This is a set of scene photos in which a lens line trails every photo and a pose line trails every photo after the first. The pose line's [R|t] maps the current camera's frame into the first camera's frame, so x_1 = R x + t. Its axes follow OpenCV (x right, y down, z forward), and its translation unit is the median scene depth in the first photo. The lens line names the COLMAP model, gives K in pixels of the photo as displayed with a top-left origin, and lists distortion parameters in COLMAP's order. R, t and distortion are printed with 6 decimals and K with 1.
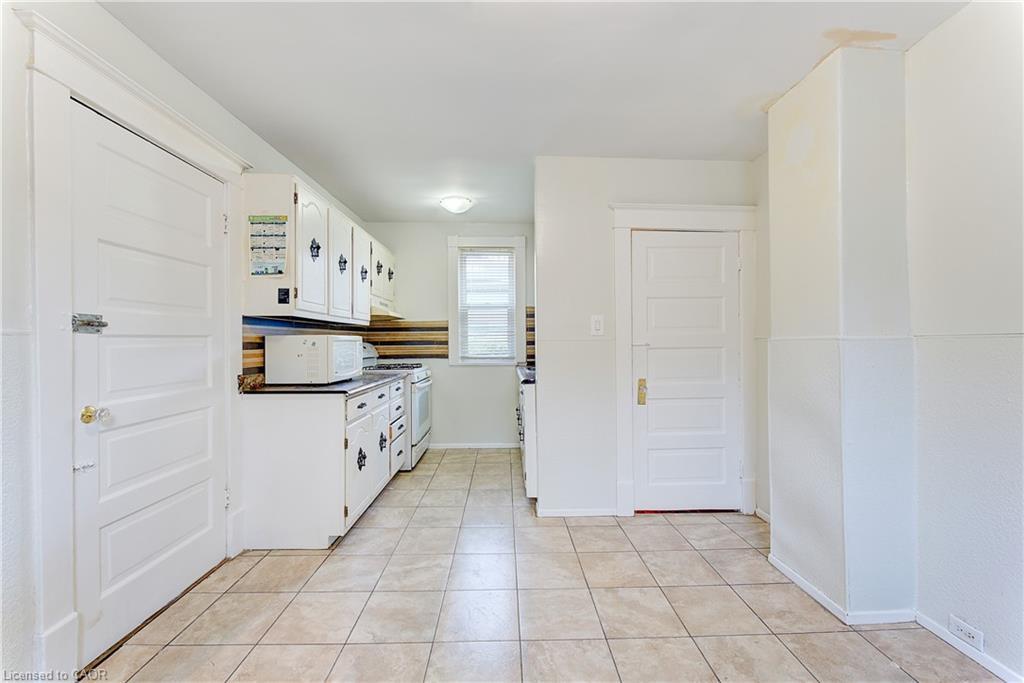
lens RADIAL K [[427.8, 0, 512.0], [0, 427.8, 341.5], [0, 0, 1]] dist [-0.000275, -0.000055]
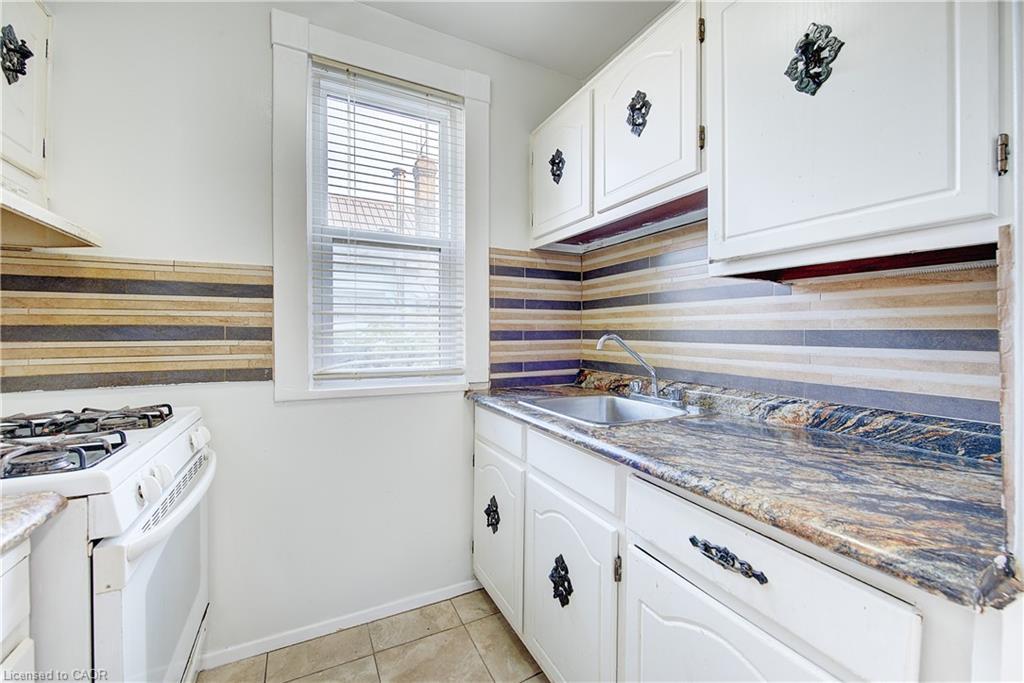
lens RADIAL K [[420.1, 0, 516.7], [0, 420.1, 336.7], [0, 0, 1]] dist [-0.001168, -0.000122]
pose [[0.897182, 0.004663, 0.441637, -0.158245], [-0.005760, 0.999983, 0.001142, 0.005315], [-0.441624, -0.003569, 0.897193, 0.801174]]
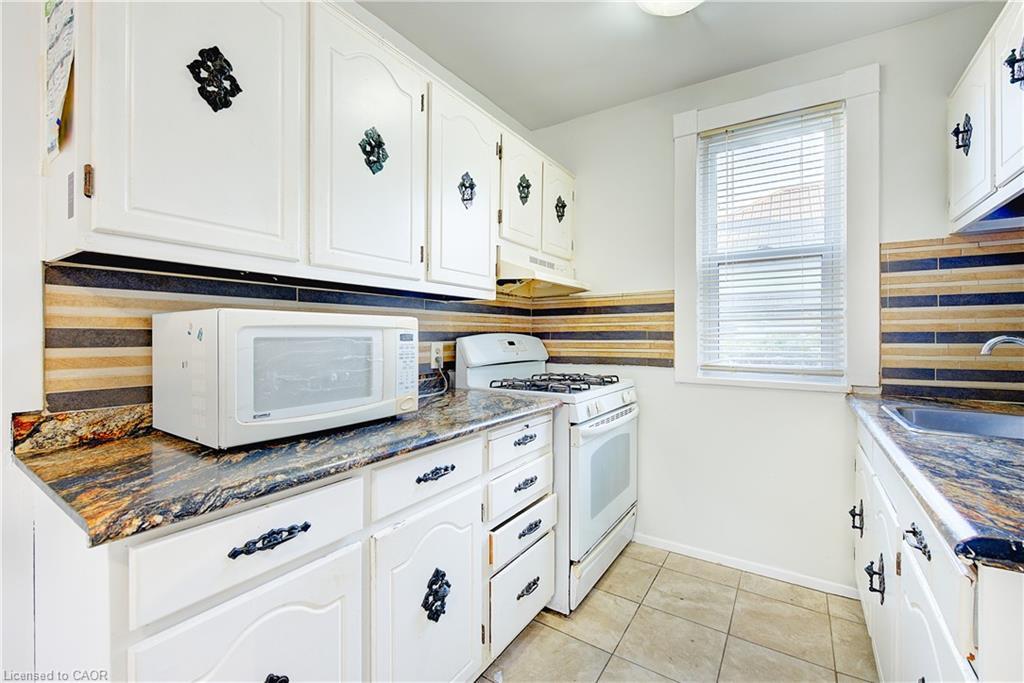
lens RADIAL K [[430.9, 0, 519.7], [0, 430.9, 335.5], [0, 0, 1]] dist [-0.001471, -0.000248]
pose [[0.833175, 0.006051, -0.552976, -0.030306], [-0.005419, 0.999981, 0.002777, 0.003282], [0.552983, 0.000683, 0.833193, 0.633429]]
